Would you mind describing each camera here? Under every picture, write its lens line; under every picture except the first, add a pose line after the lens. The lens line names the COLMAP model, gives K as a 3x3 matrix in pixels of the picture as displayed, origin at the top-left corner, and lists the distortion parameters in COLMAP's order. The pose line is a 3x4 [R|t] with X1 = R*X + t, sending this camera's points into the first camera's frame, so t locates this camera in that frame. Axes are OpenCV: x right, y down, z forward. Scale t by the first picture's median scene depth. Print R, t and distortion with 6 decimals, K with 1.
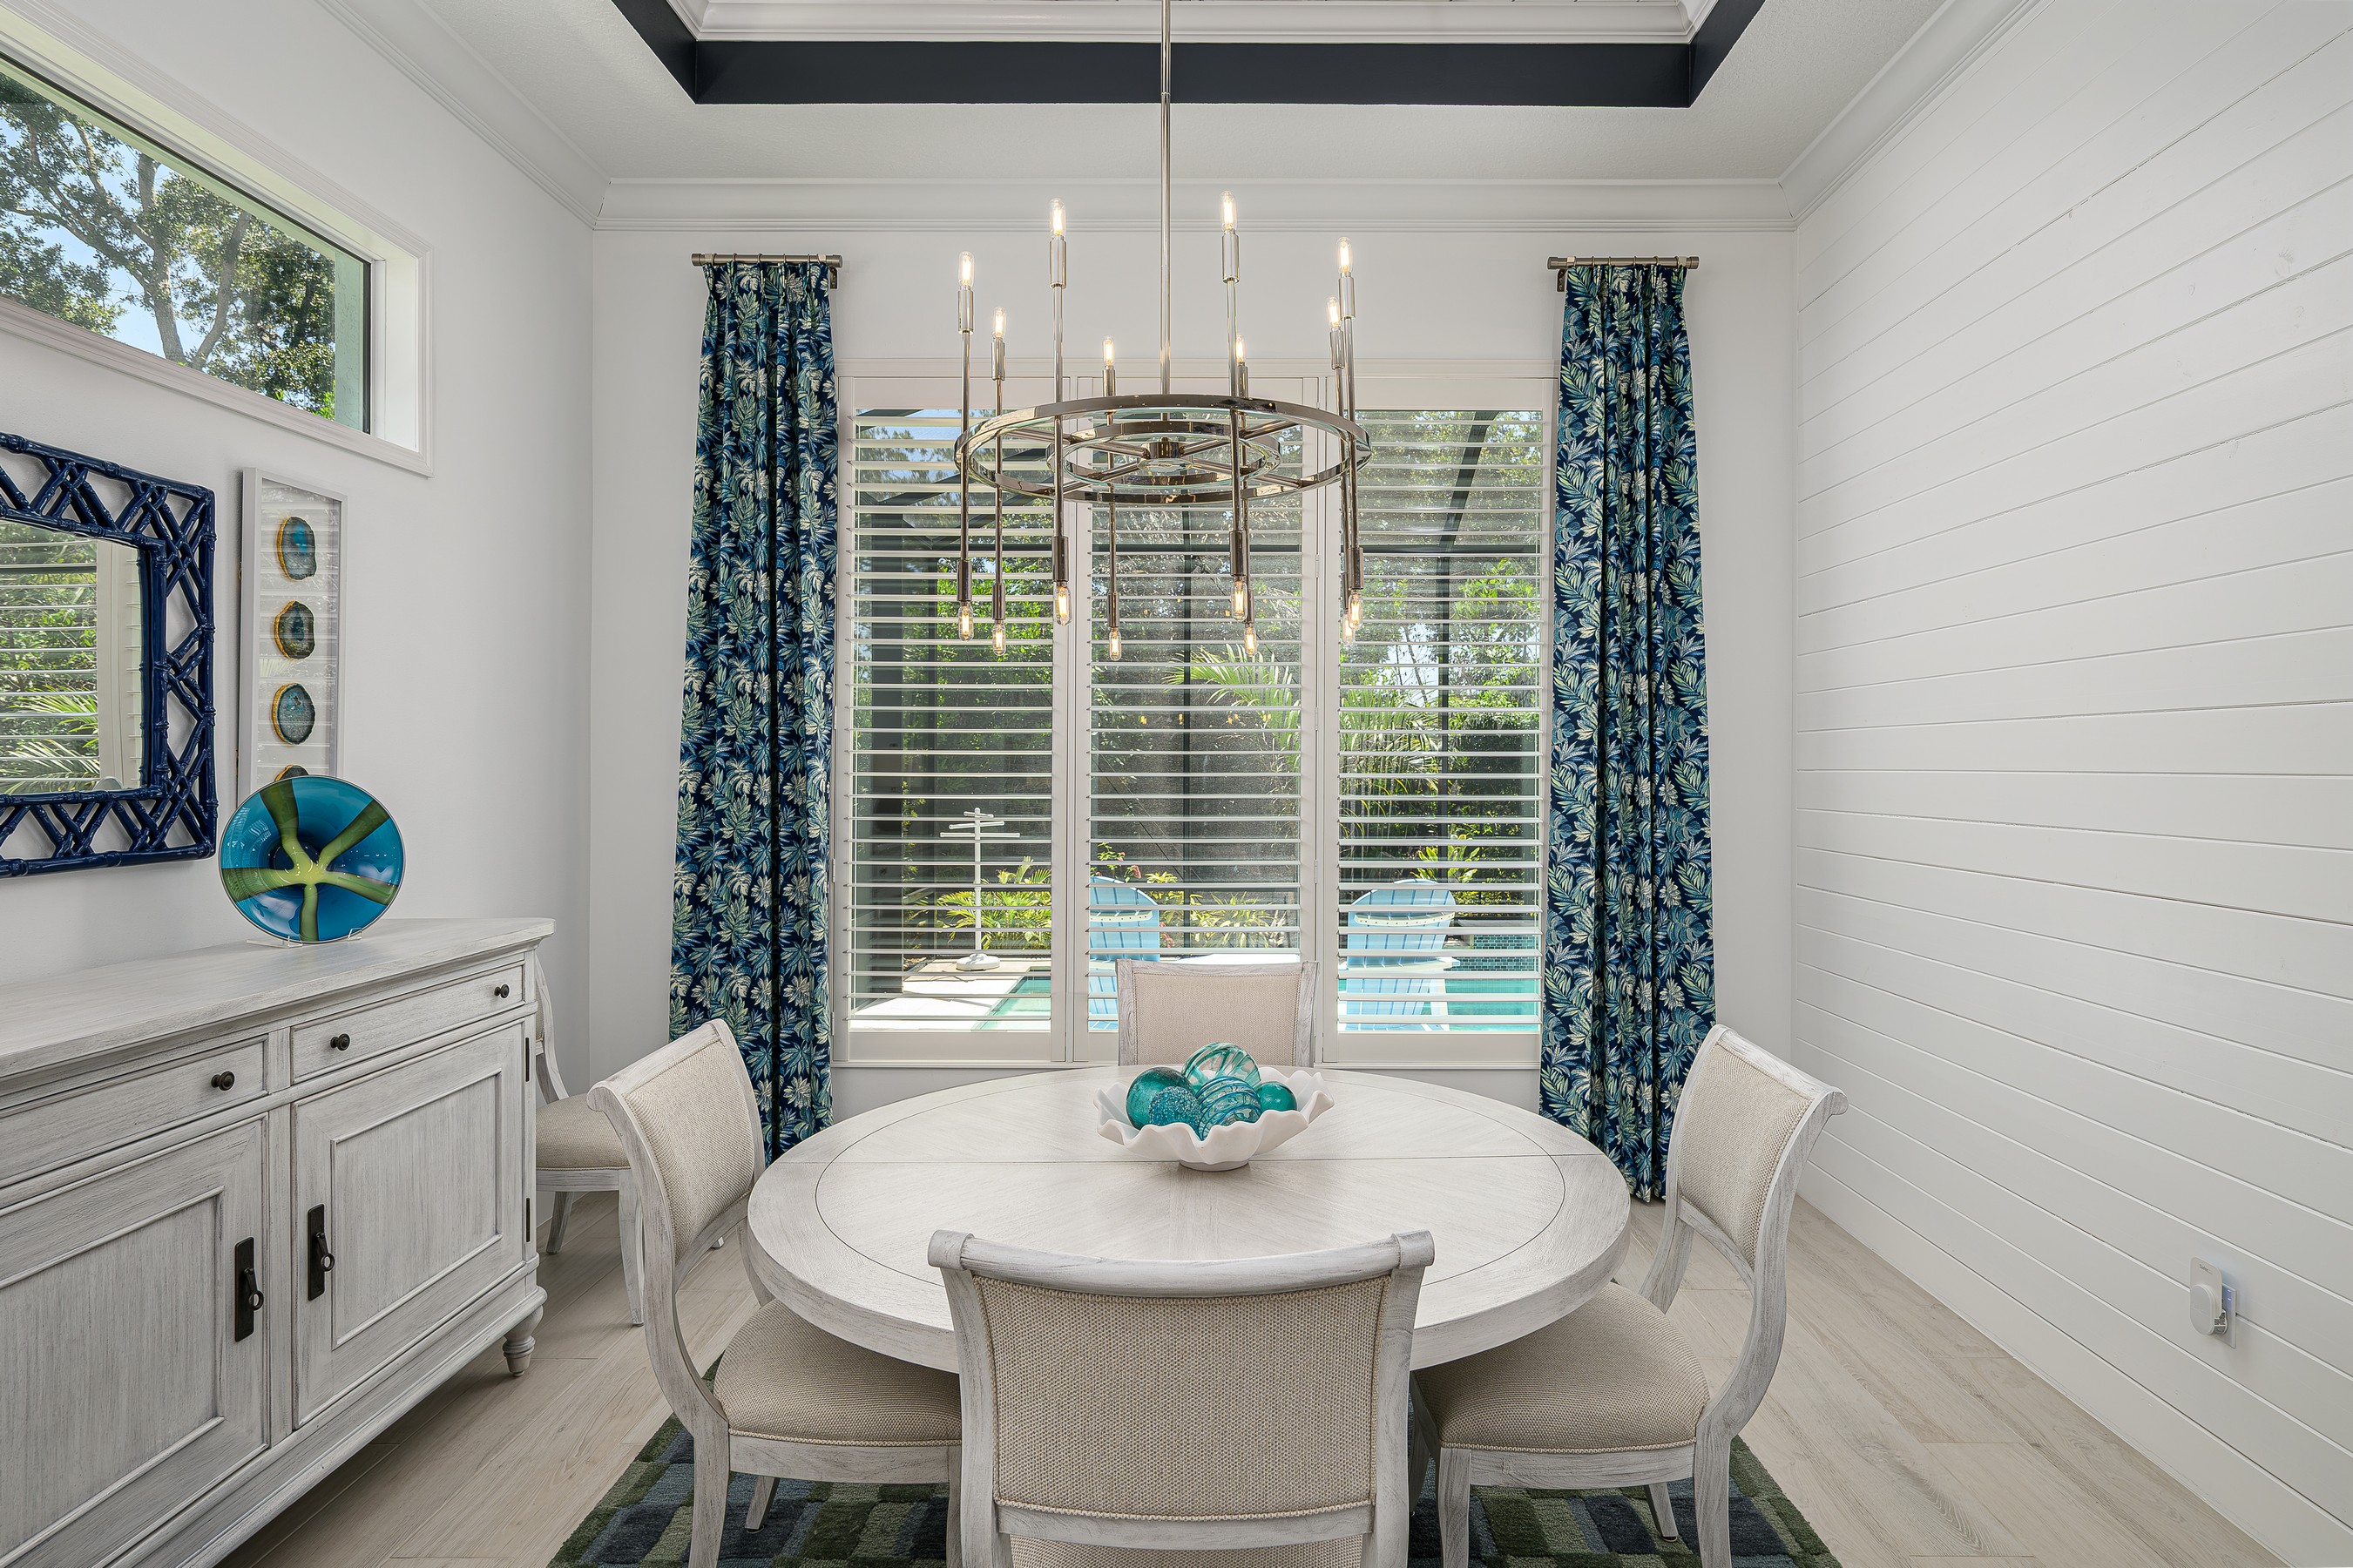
lens RADIAL K [[1257.8, 0, 1196.6], [0, 1257.8, 758.9], [0, 0, 1]] dist [-0.002684, -0.000236]
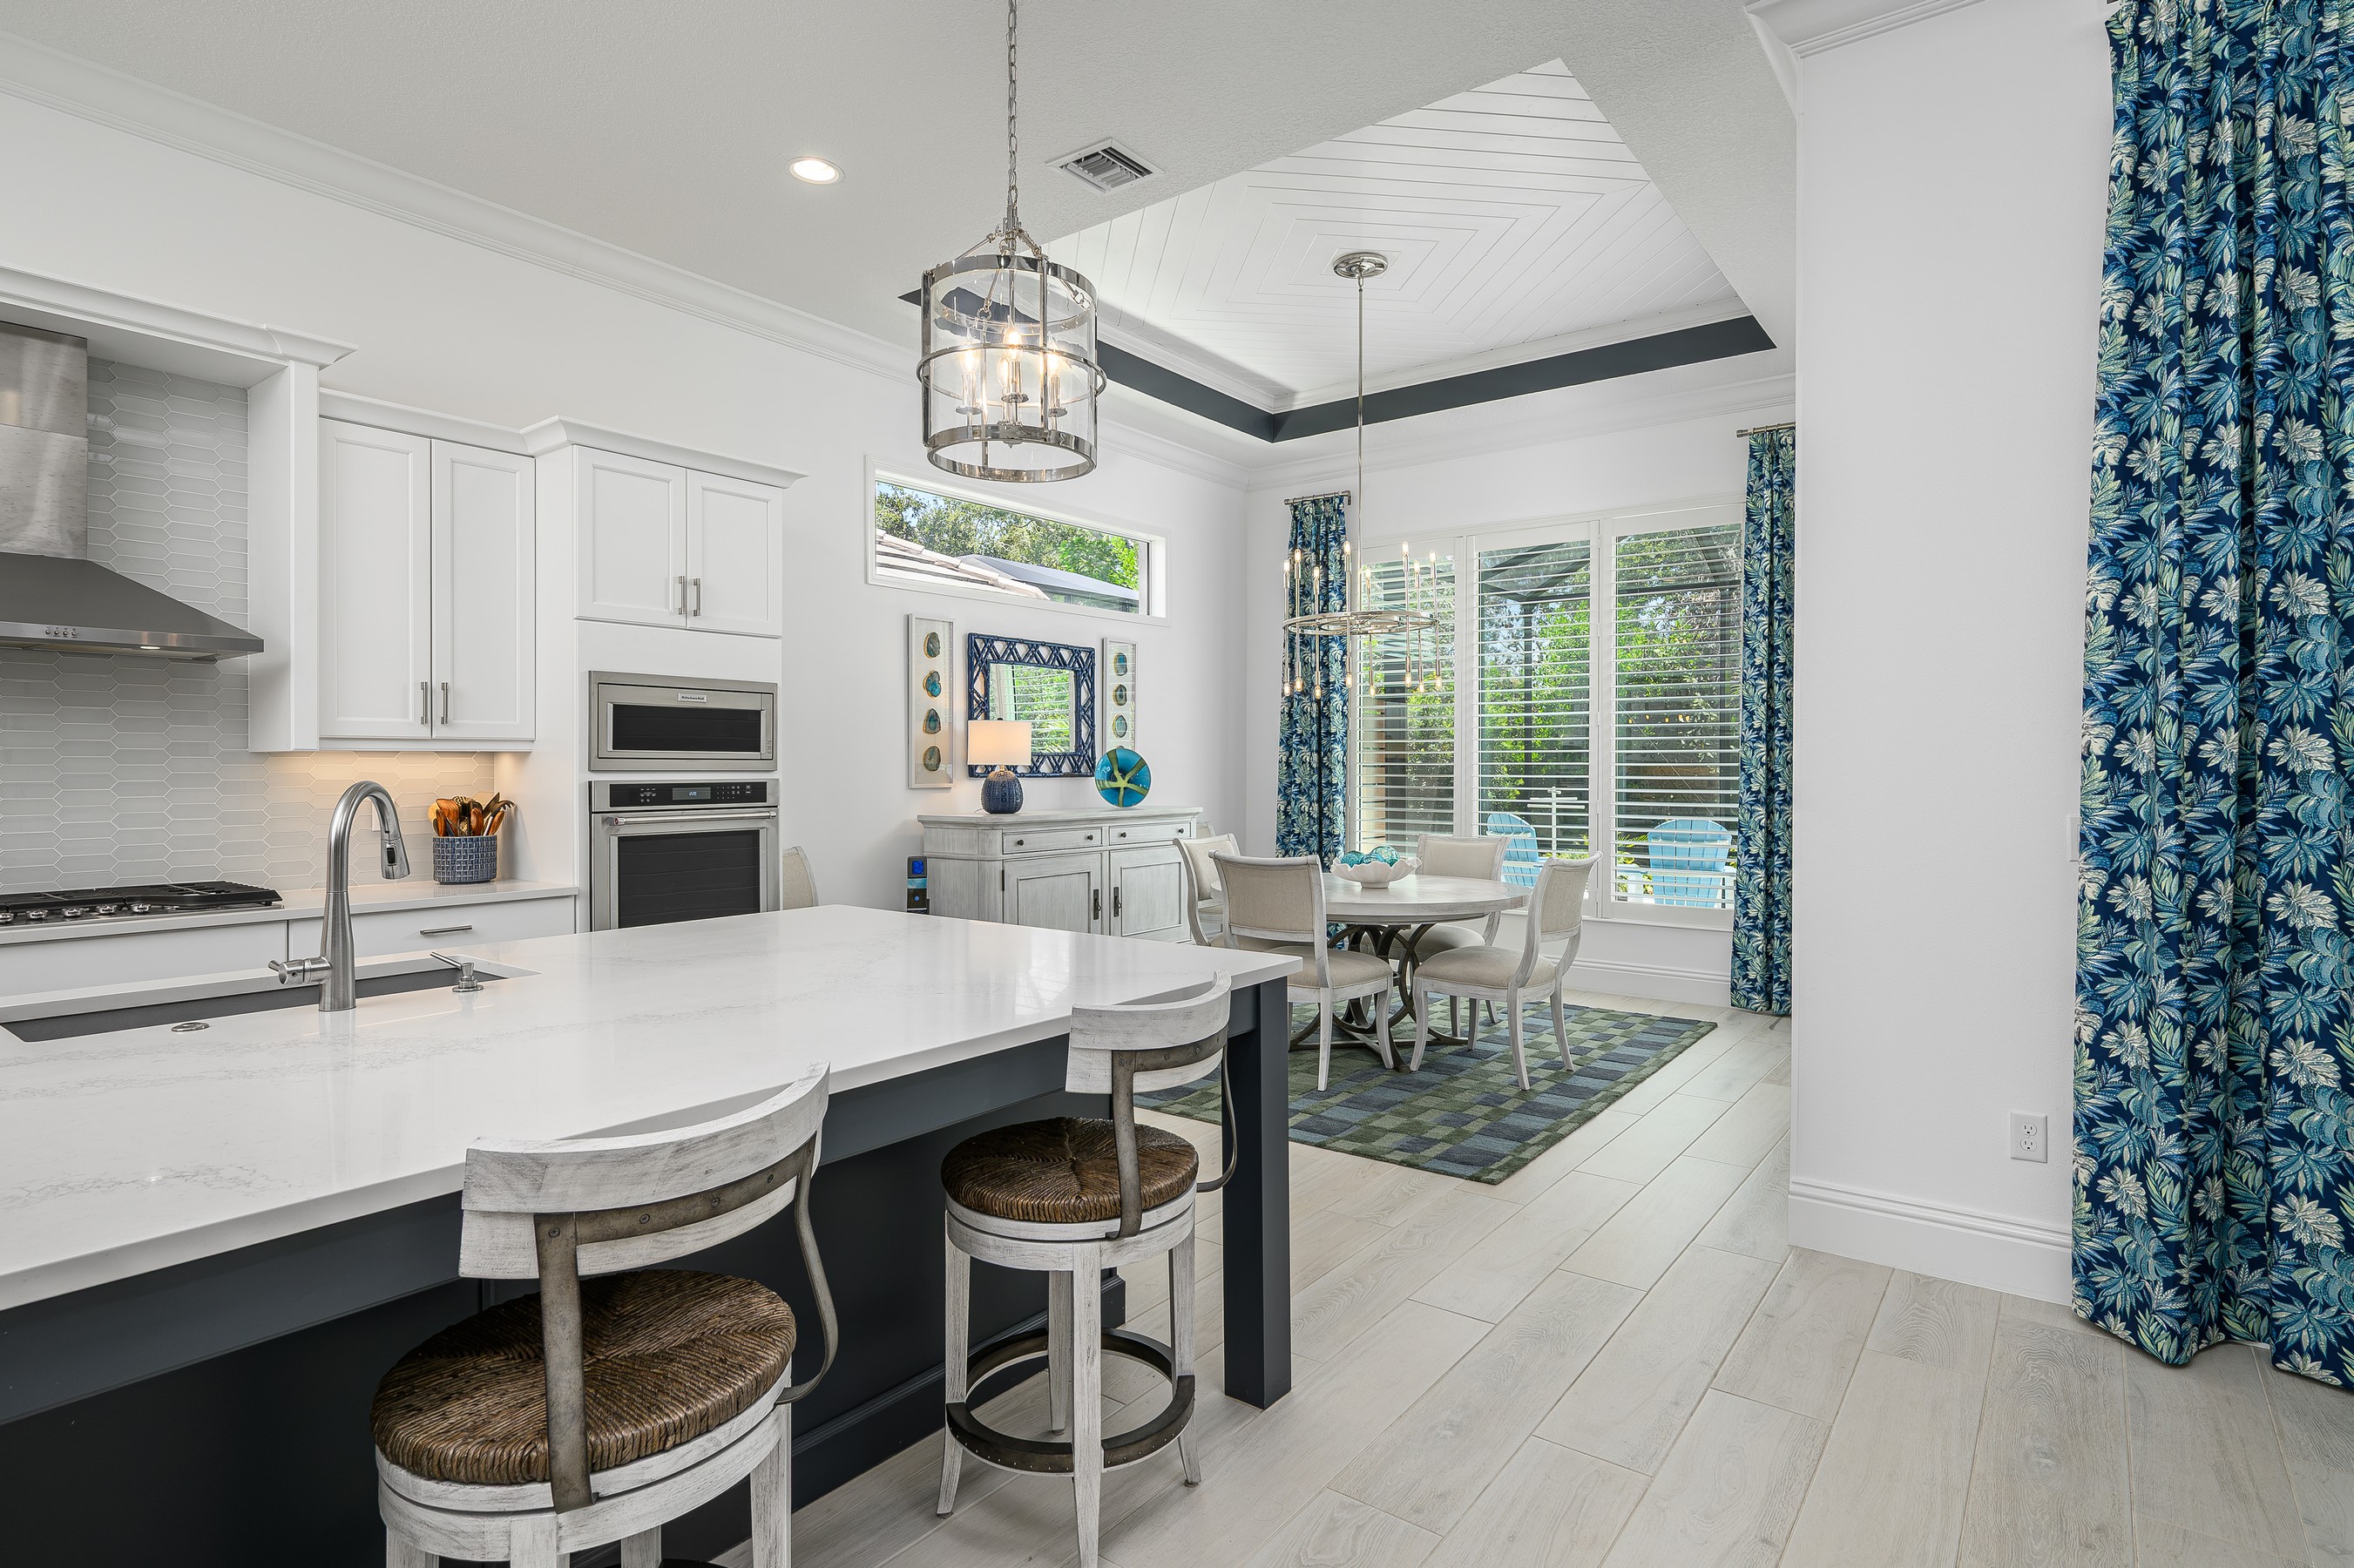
lens RADIAL K [[1176.0, 0, 1187.2], [0, 1176.0, 771.2], [0, 0, 1]] dist [-0.003817, -0.000686]
pose [[0.806510, 0.003014, -0.591213, 0.894270], [0.000394, 0.999984, 0.005636, 0.046997], [0.591221, -0.004779, 0.806496, -0.953807]]
